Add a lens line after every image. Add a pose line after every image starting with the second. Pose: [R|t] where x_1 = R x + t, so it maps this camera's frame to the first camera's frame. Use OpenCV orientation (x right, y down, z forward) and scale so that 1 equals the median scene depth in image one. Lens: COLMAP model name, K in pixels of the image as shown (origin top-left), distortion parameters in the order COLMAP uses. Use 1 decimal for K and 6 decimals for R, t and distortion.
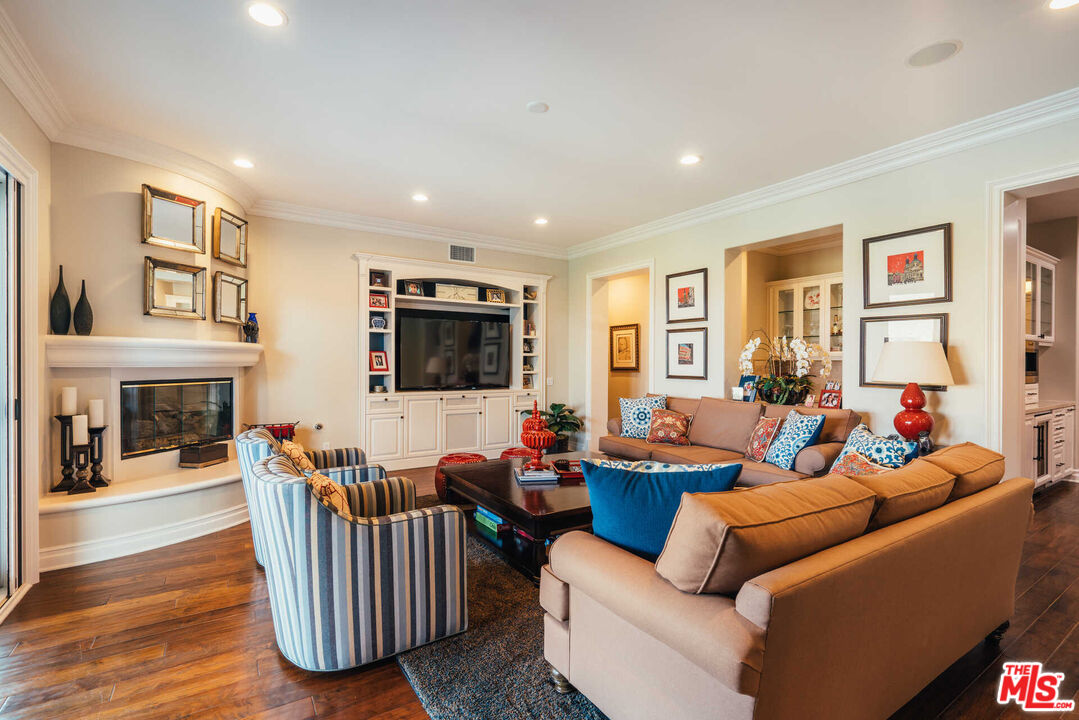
lens RADIAL K [[490.1, 0, 542.1], [0, 490.1, 363.4], [0, 0, 1]] dist [0.003050, -0.000029]
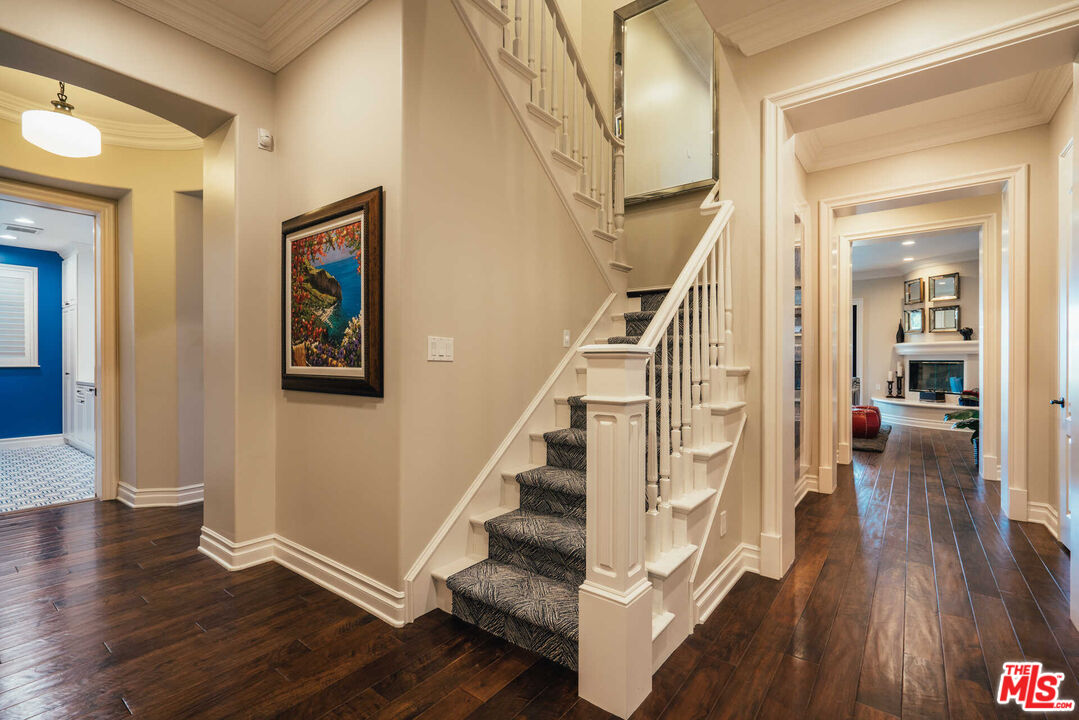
lens RADIAL K [[490.1, 0, 542.1], [0, 490.1, 363.4], [0, 0, 1]] dist [0.003050, -0.000029]
pose [[-0.941386, -0.004457, -0.337301, 1.181615], [-0.006522, 0.999966, 0.004988, 0.034293], [0.337267, 0.006896, -0.941384, 1.795907]]
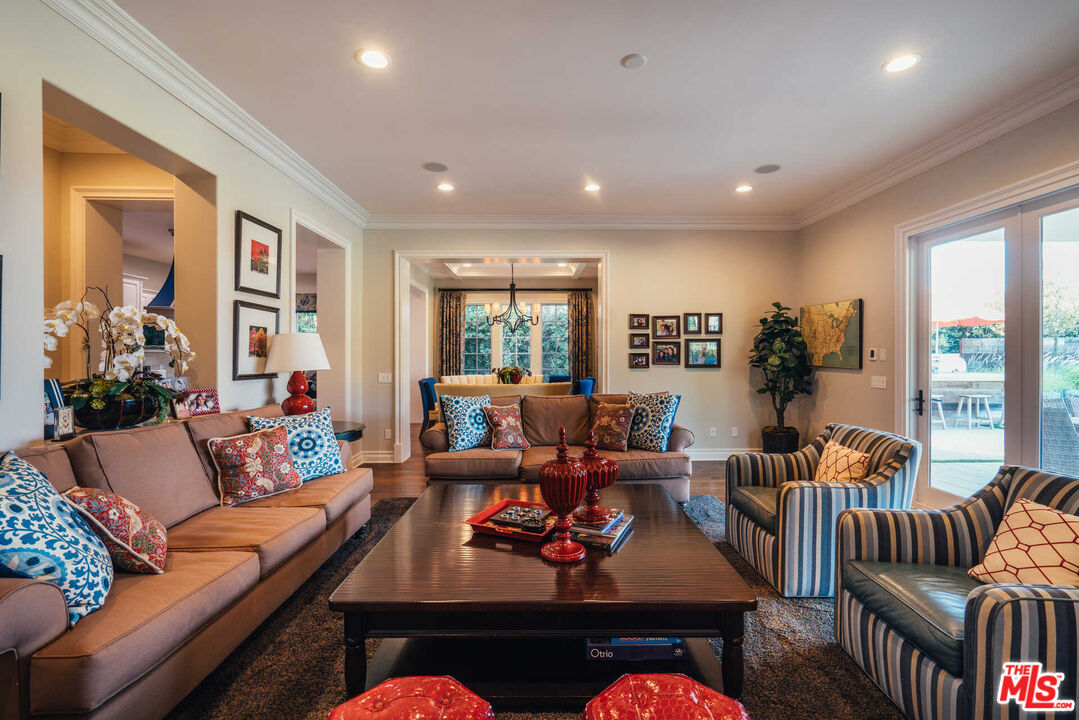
lens RADIAL K [[487.8, 0, 548.8], [0, 487.8, 355.8], [0, 0, 1]] dist [0.000370, -0.000005]
pose [[-0.851975, -0.004928, 0.523559, -0.190806], [-0.001965, 0.999979, 0.006215, -0.001965], [-0.523579, 0.004266, -0.851966, 1.006212]]
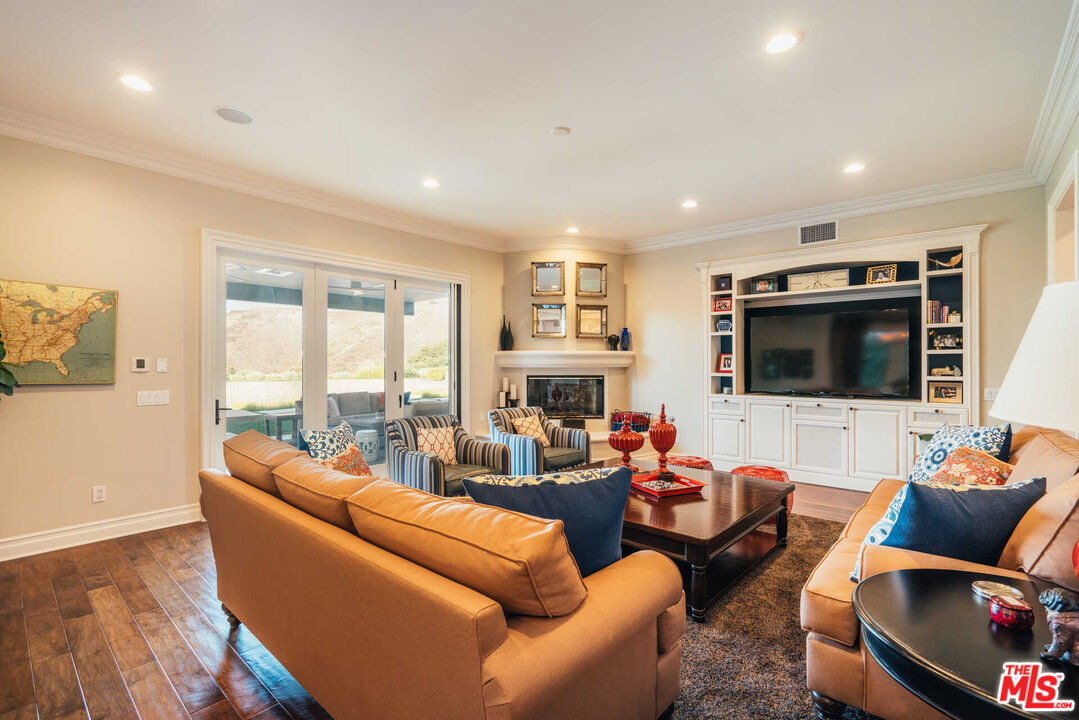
lens RADIAL K [[490.1, 0, 542.1], [0, 490.1, 363.4], [0, 0, 1]] dist [0.003050, -0.000029]
pose [[0.278628, -0.004694, -0.960388, 0.568740], [-0.000200, 0.999988, -0.004945, 0.001202], [0.960399, 0.001570, 0.278623, 0.357933]]
